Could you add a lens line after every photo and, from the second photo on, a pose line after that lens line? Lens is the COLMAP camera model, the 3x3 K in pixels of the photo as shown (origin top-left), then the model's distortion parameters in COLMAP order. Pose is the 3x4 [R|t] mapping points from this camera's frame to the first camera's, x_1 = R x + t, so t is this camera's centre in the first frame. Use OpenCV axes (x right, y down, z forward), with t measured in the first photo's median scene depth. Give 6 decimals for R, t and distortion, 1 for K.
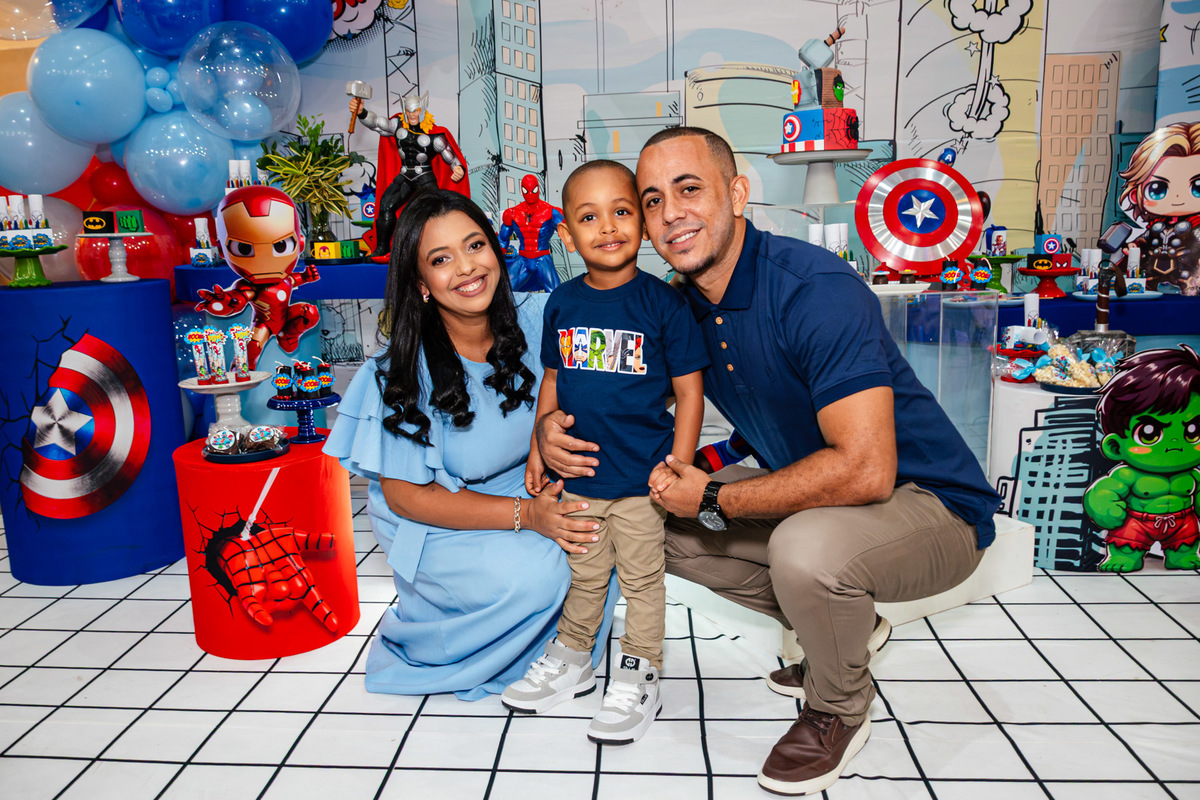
lens RADIAL K [[963.4, 0, 602.2], [0, 963.4, 397.4], [0, 0, 1]] dist [-0.038403, 0.004728]
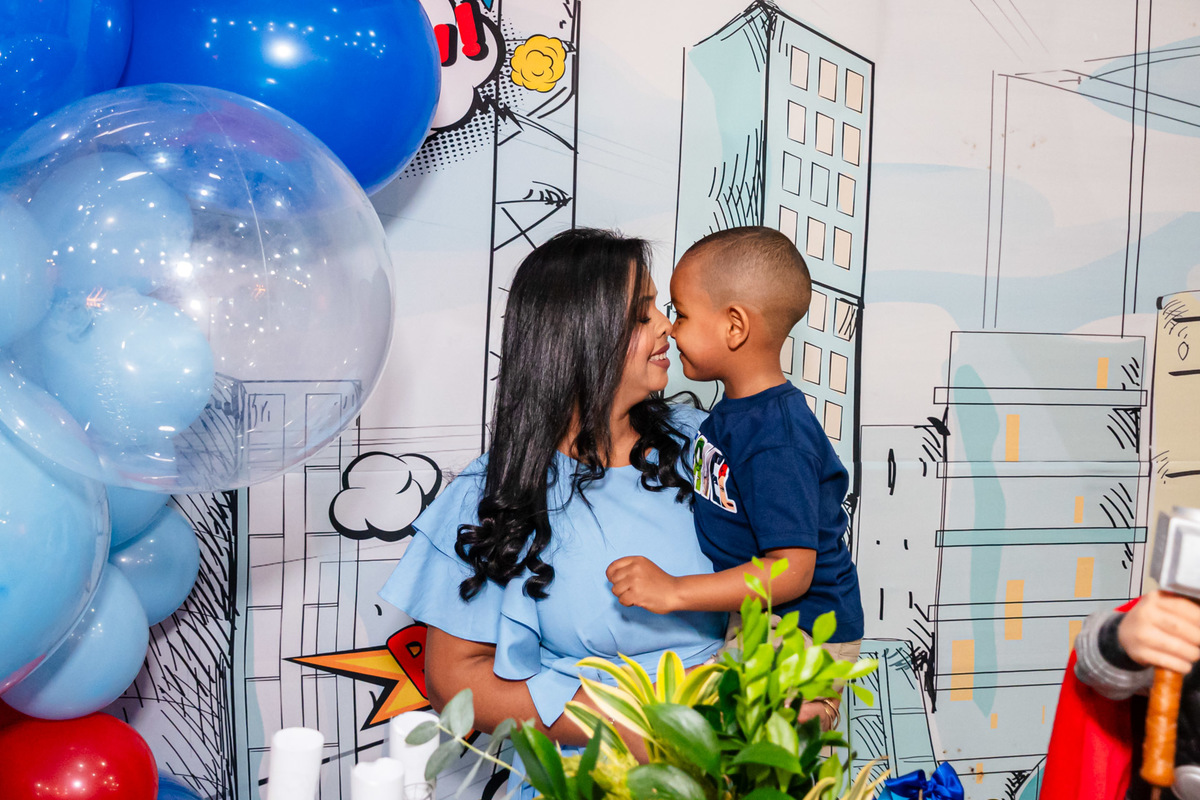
lens RADIAL K [[963.4, 0, 601.6], [0, 963.4, 402.7], [0, 0, 1]] dist [-0.038403, 0.004728]
pose [[0.967712, 0.043776, 0.248228, -0.281415], [-0.003122, 0.986809, -0.161858, -0.210699], [-0.252039, 0.155857, 0.955084, 0.625870]]
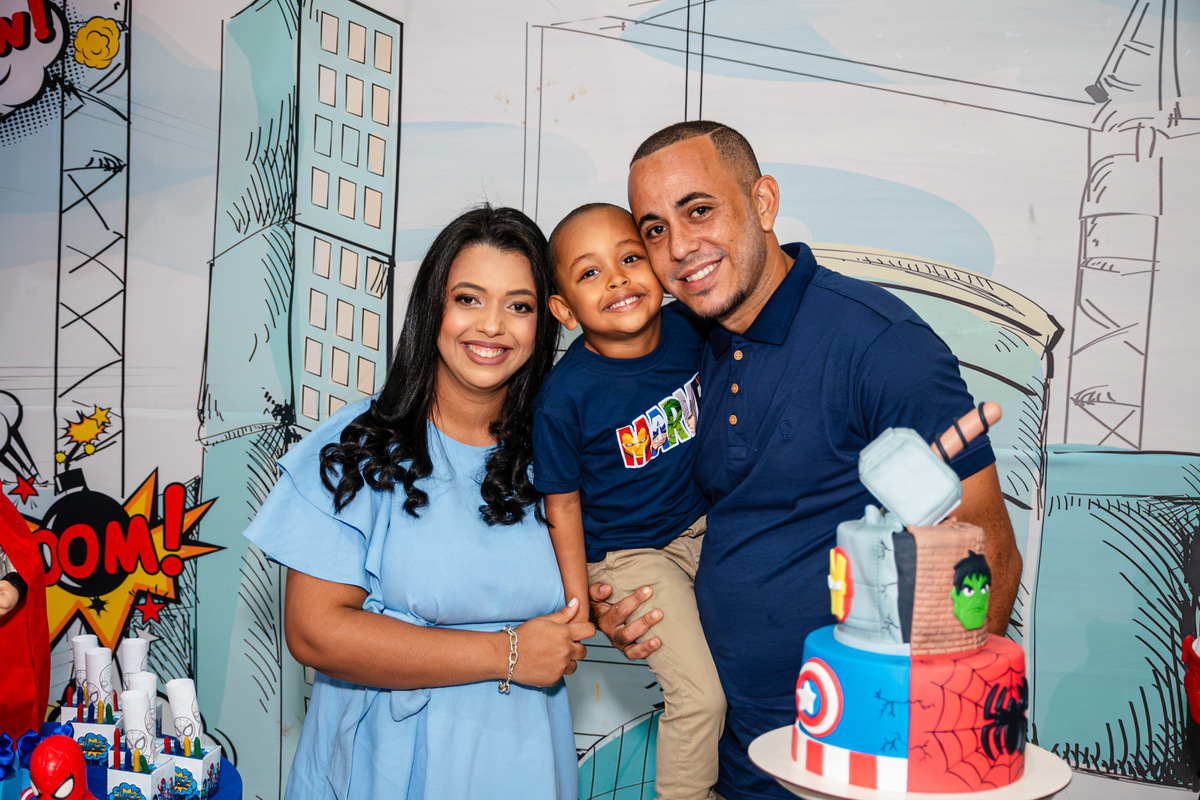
lens RADIAL K [[1688.1, 0, 599.2], [0, 1688.1, 400.3], [0, 0, 1]] dist [-0.022118, 0.000000]
pose [[0.993193, 0.076489, -0.087849, 0.102021], [-0.084997, 0.991591, -0.097581, -0.195228], [0.079647, 0.104384, 0.991343, 0.253552]]
